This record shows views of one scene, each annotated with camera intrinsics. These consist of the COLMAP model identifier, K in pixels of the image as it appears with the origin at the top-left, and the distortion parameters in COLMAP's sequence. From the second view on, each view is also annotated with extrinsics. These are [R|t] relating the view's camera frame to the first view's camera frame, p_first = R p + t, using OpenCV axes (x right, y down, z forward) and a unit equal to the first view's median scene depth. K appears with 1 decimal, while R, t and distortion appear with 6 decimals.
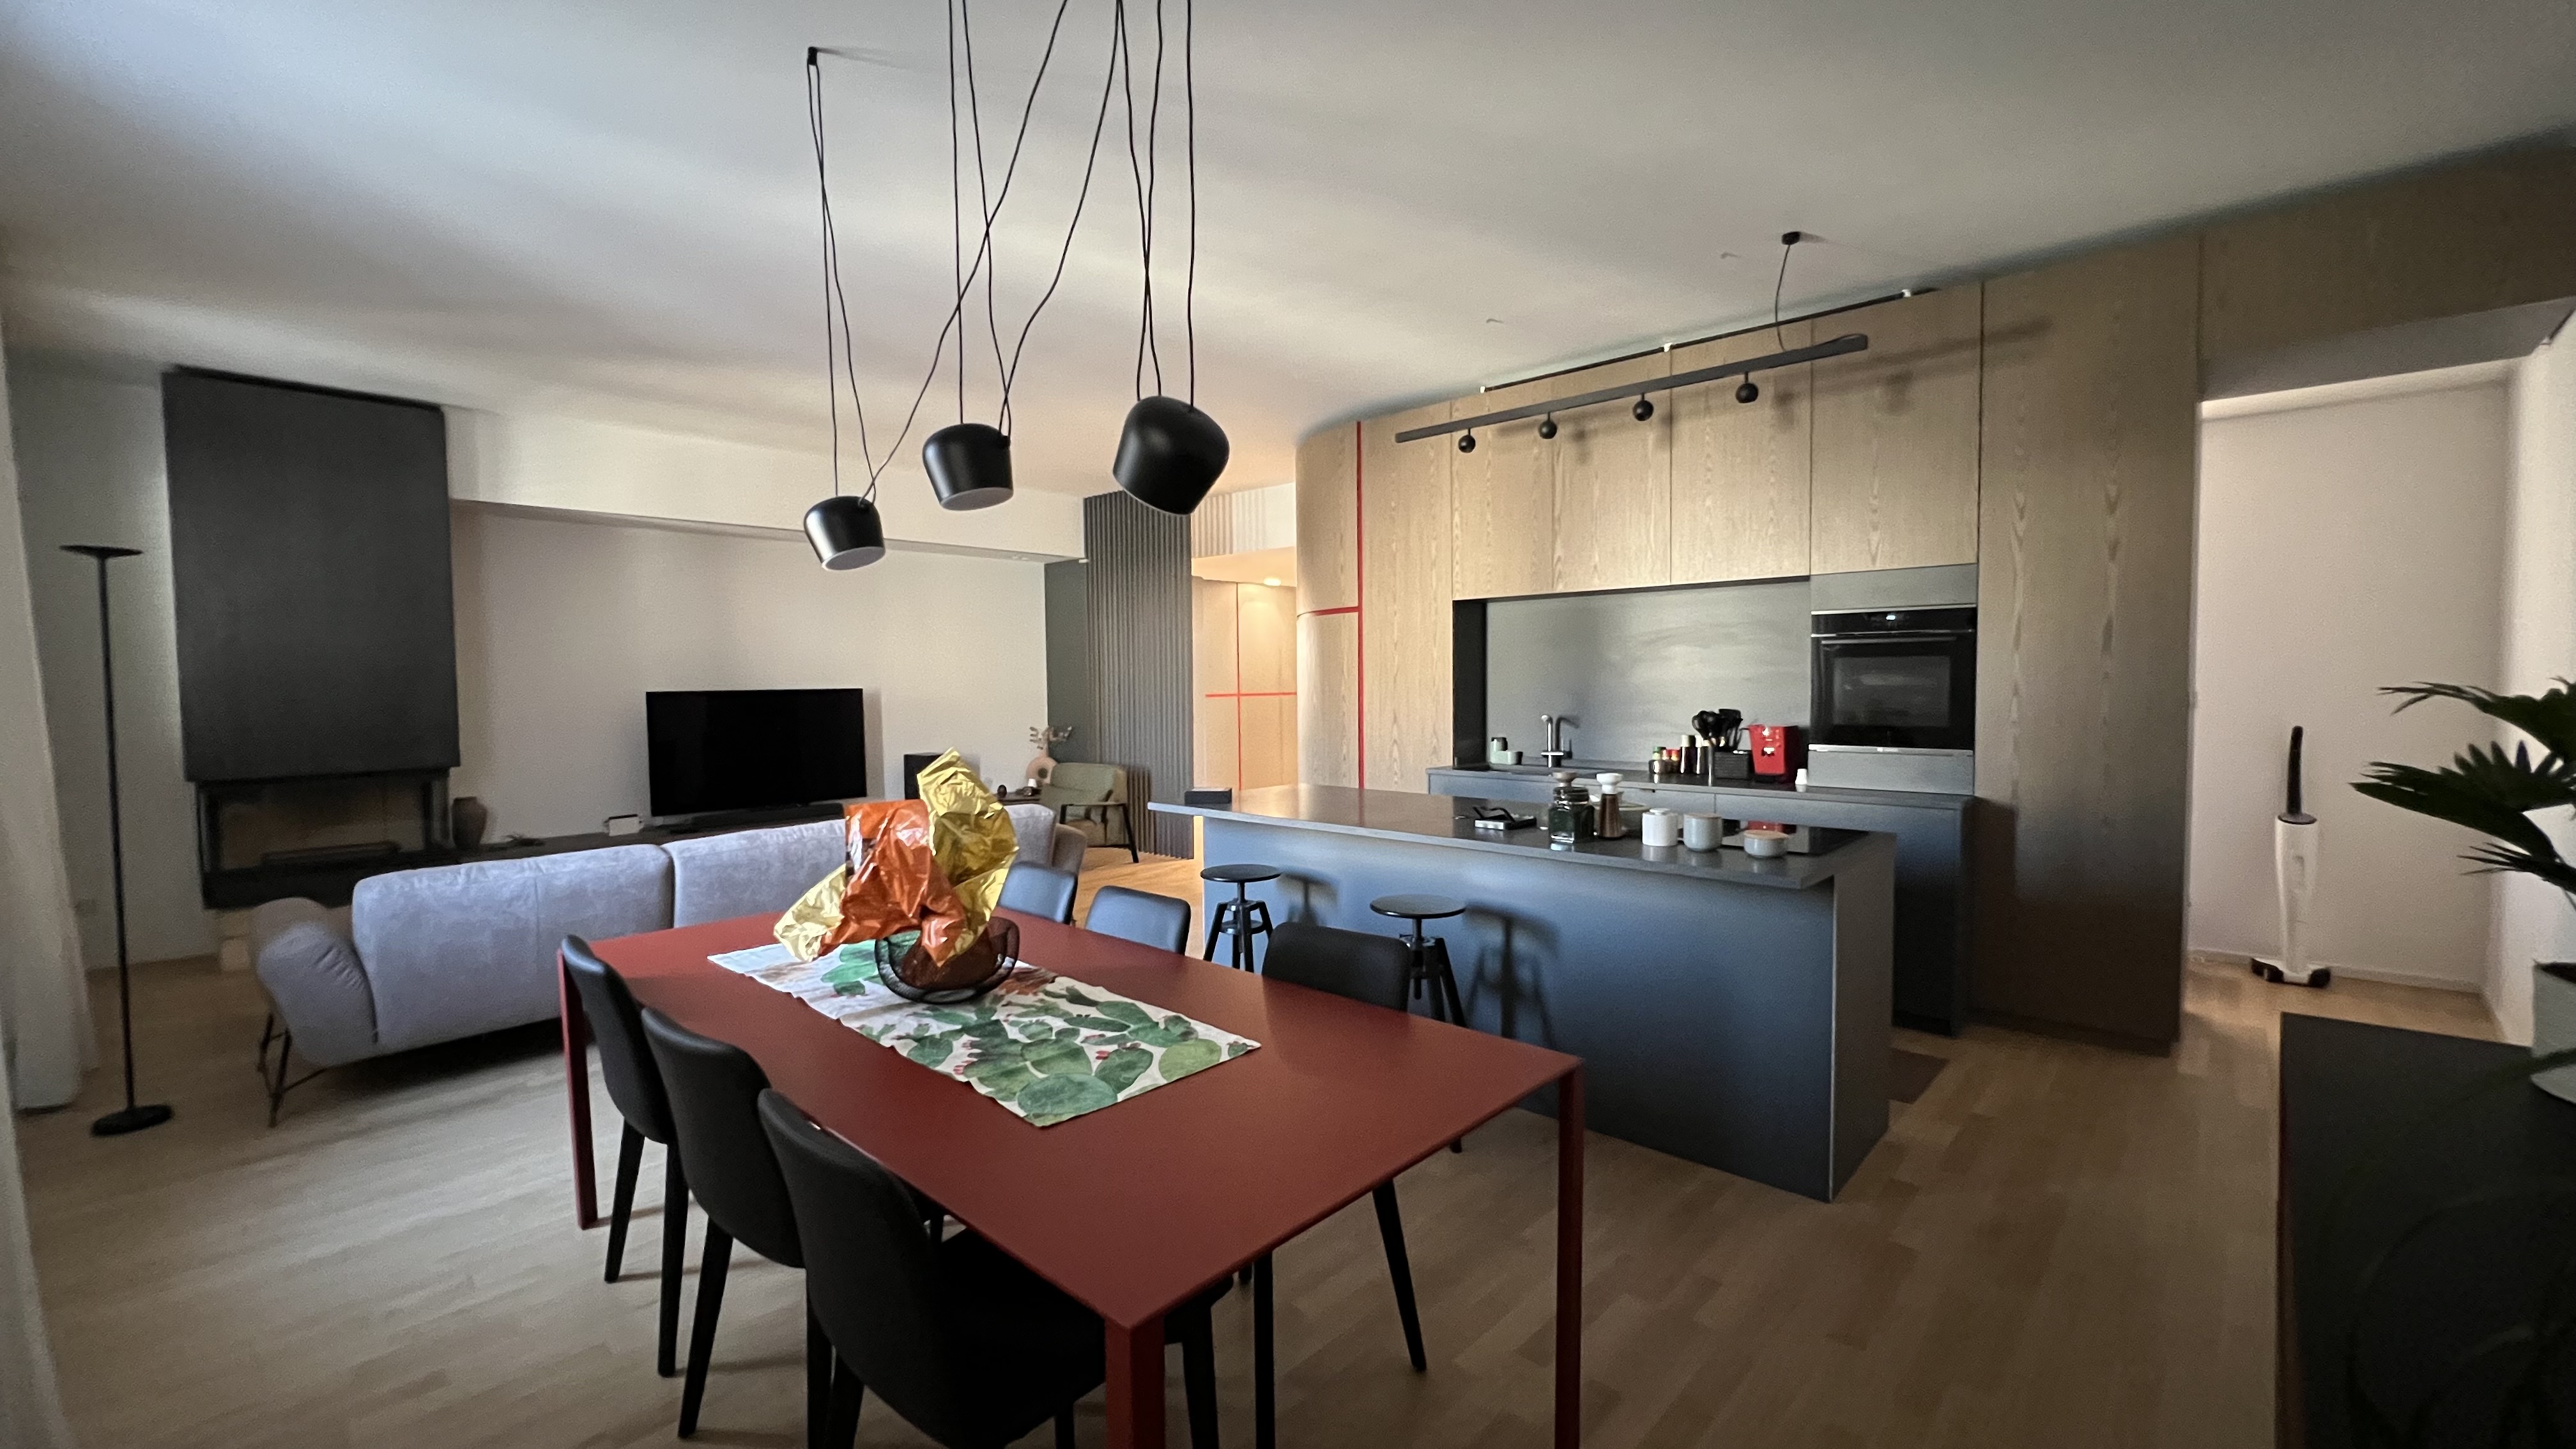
lens RADIAL K [[1034.9, 0, 1288.0], [0, 1034.9, 724.5], [0, 0, 1]] dist [0.002190, 0.000081]
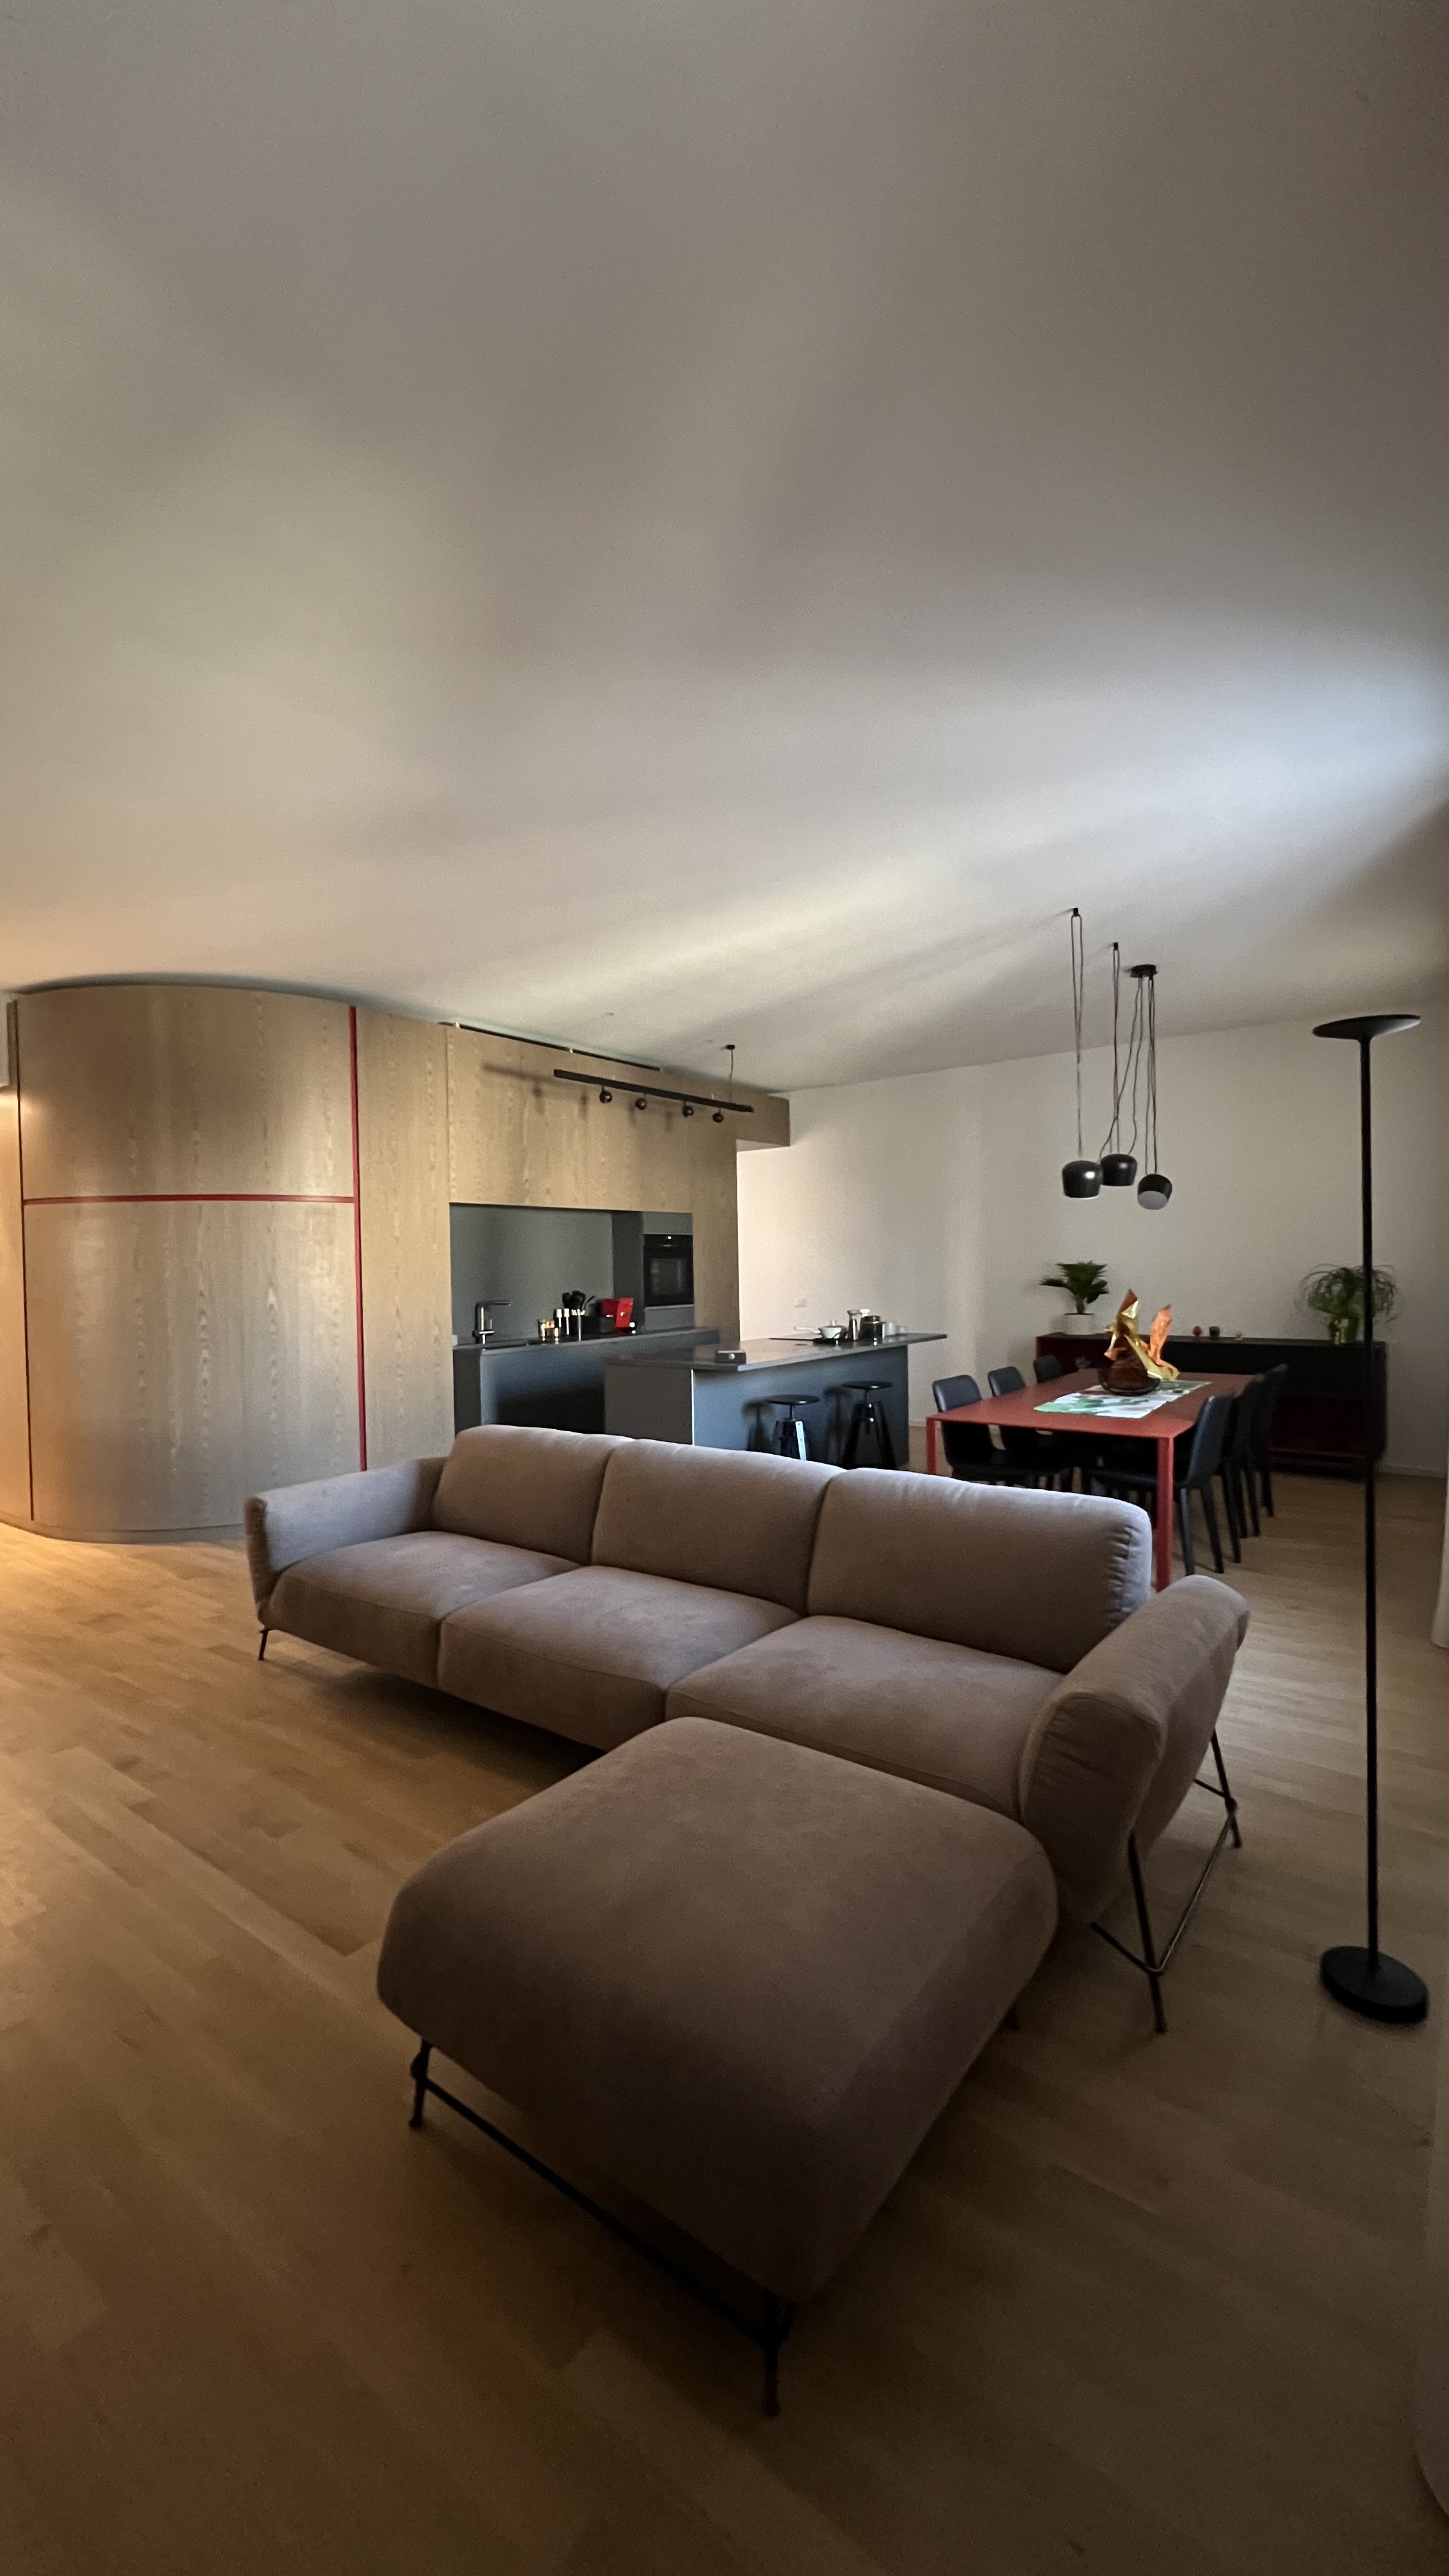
lens RADIAL K [[1034.9, 0, 724.5], [0, 1034.9, 1288.0], [0, 0, 1]] dist [0.002190, 0.000081]
pose [[-0.114220, -0.016922, 0.993311, -0.736946], [0.055905, 0.998161, 0.023433, -0.027506], [-0.991881, 0.058207, -0.113064, 0.621923]]
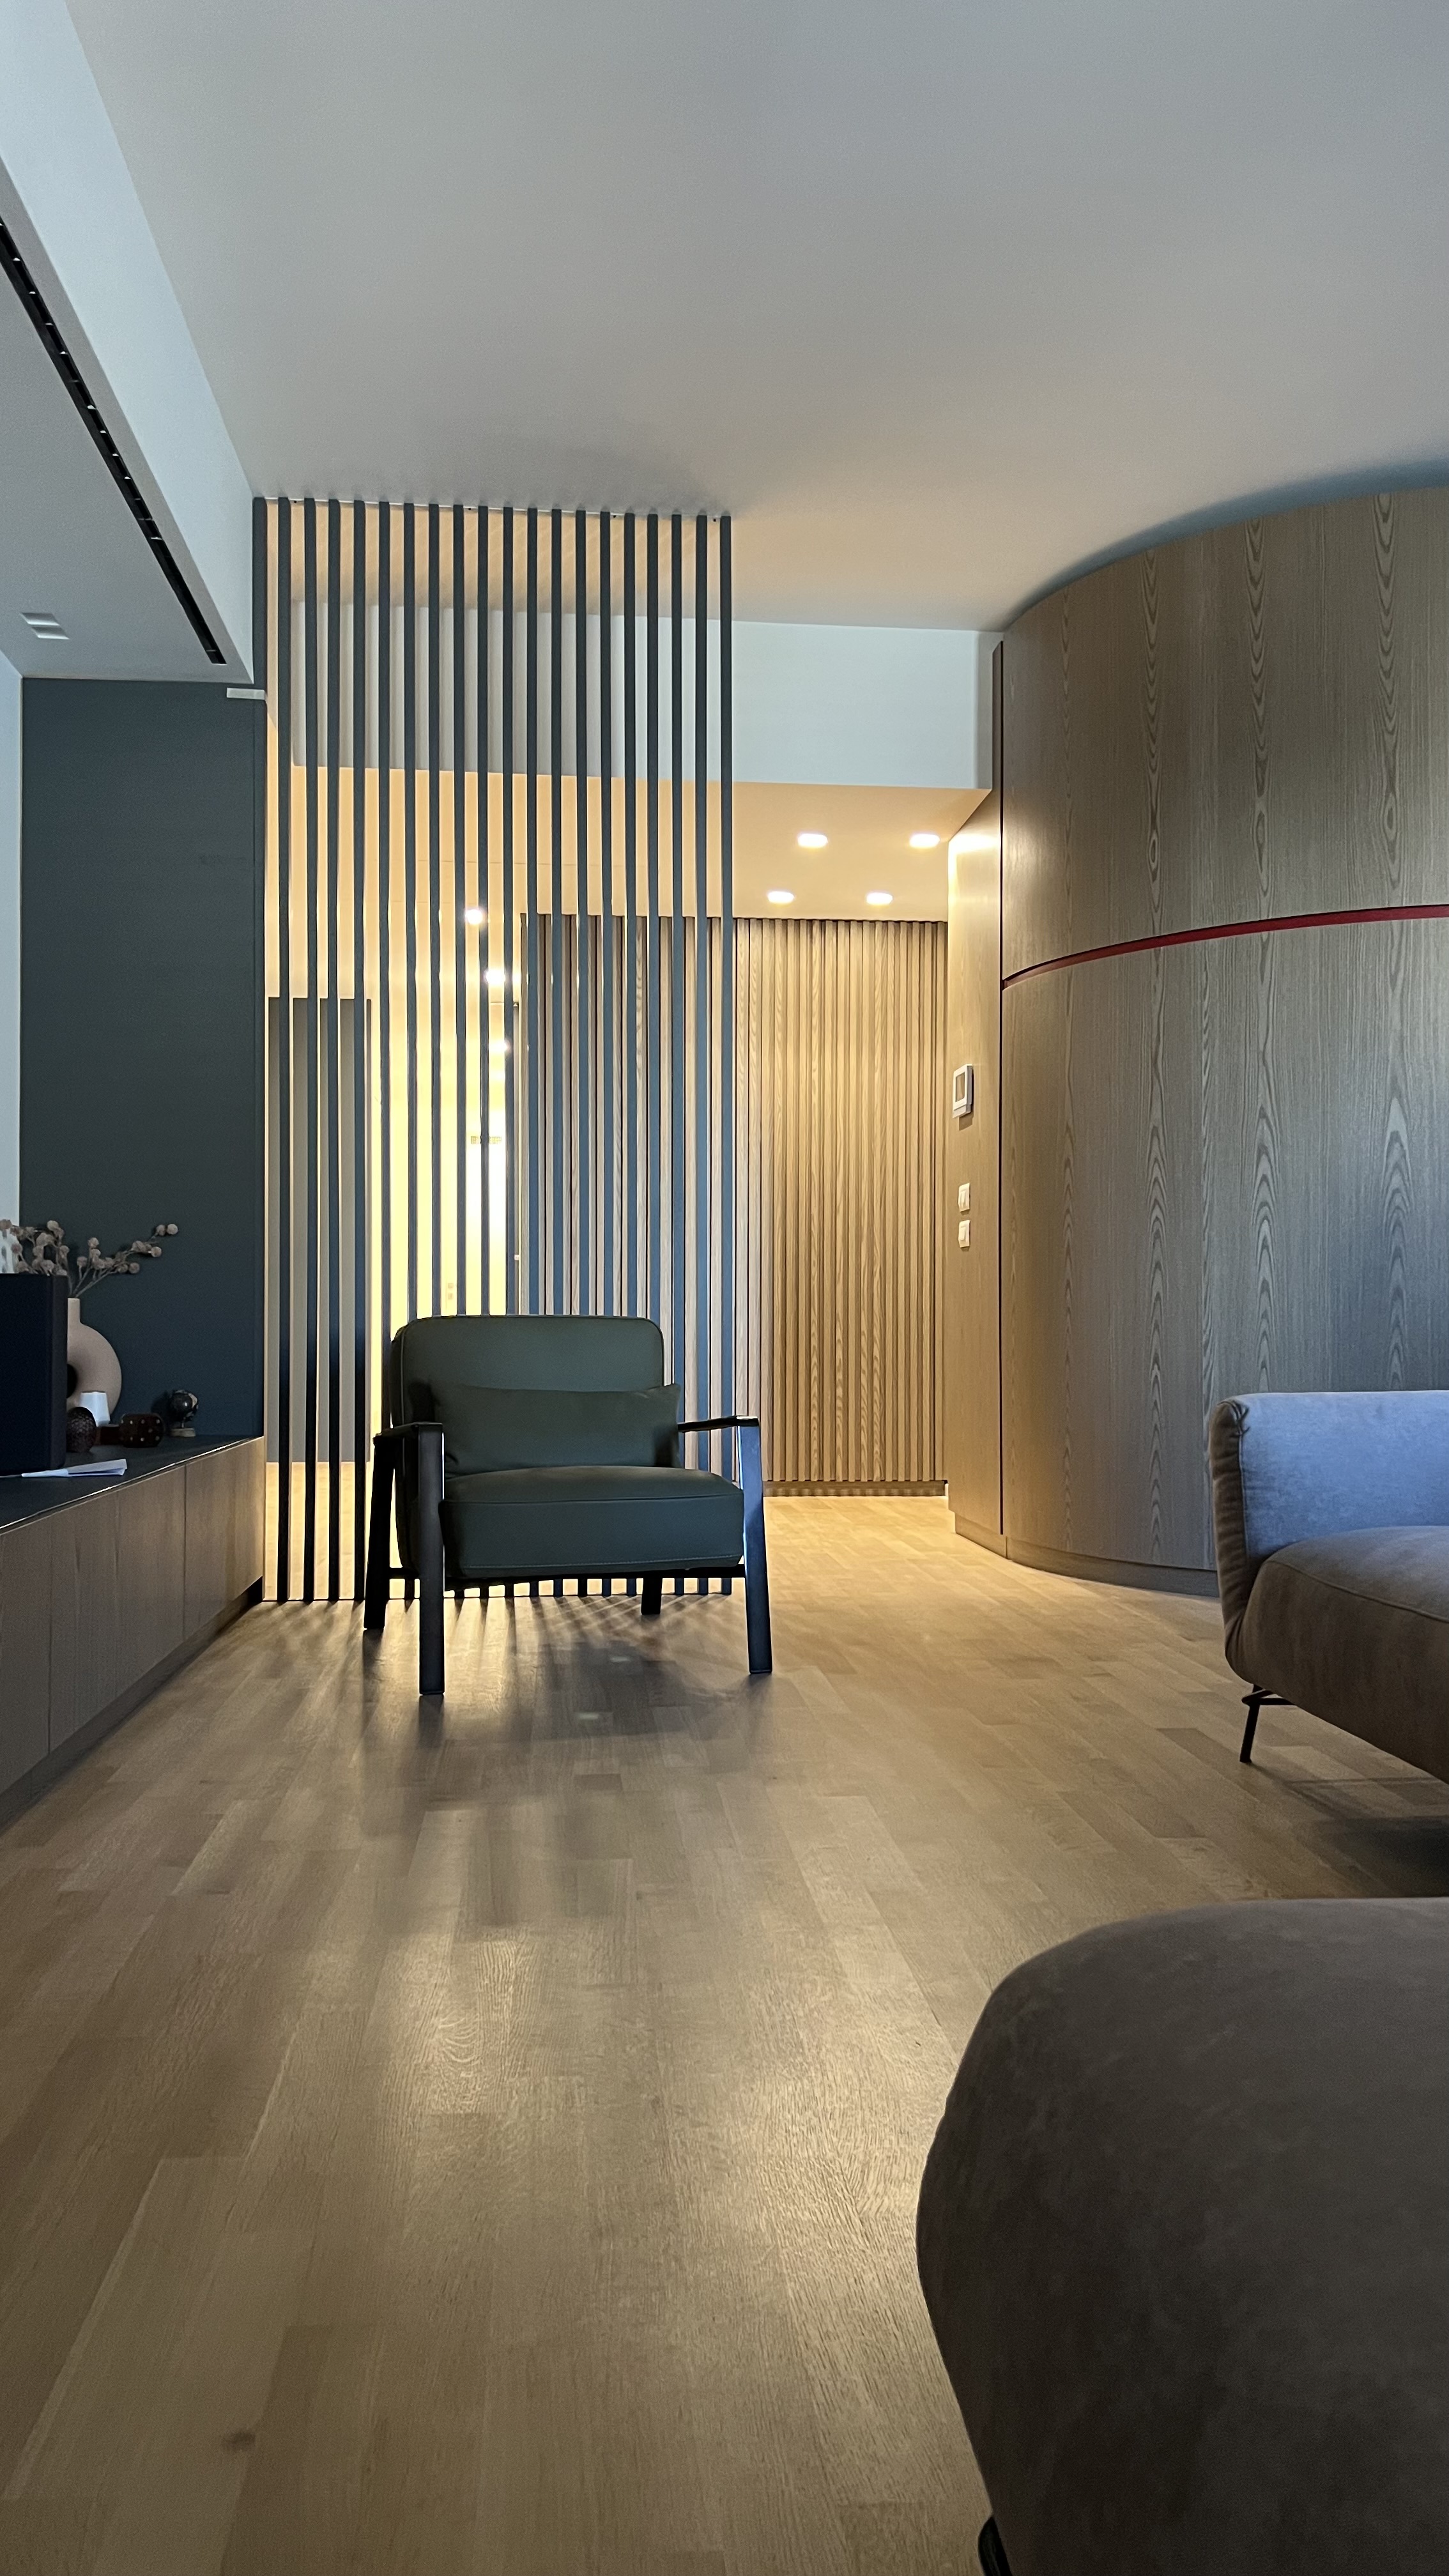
lens RADIAL K [[1924.5, 0, 675.7], [0, 1924.5, 1298.3], [0, 0, 1]] dist [0.048536, -0.062862]
pose [[0.681673, 0.019126, 0.731407, -0.624081], [0.021658, 0.998693, -0.046300, 0.065605], [-0.731337, 0.047402, 0.680367, 0.589553]]
